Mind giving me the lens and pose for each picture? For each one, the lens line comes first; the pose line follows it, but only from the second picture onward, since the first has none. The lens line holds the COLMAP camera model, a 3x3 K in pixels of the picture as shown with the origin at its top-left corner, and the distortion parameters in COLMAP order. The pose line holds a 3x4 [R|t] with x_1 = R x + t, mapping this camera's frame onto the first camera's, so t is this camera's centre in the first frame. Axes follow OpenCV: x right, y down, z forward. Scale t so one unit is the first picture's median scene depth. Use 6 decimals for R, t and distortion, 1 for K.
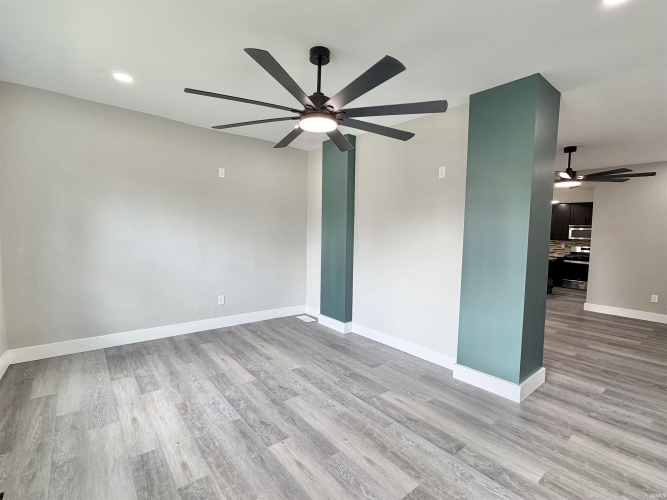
lens RADIAL K [[316.6, 0, 332.3], [0, 316.6, 248.5], [0, 0, 1]] dist [0.005149, 0.000334]
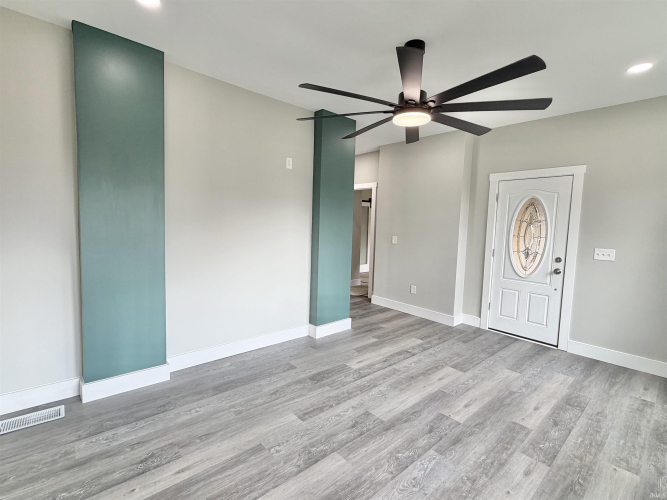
lens RADIAL K [[316.6, 0, 332.3], [0, 316.6, 248.5], [0, 0, 1]] dist [0.005149, 0.000334]
pose [[-0.044656, -0.105988, 0.993364, -0.950148], [0.016689, 0.994138, 0.106820, -0.085509], [-0.998863, 0.021348, -0.042625, 1.154462]]
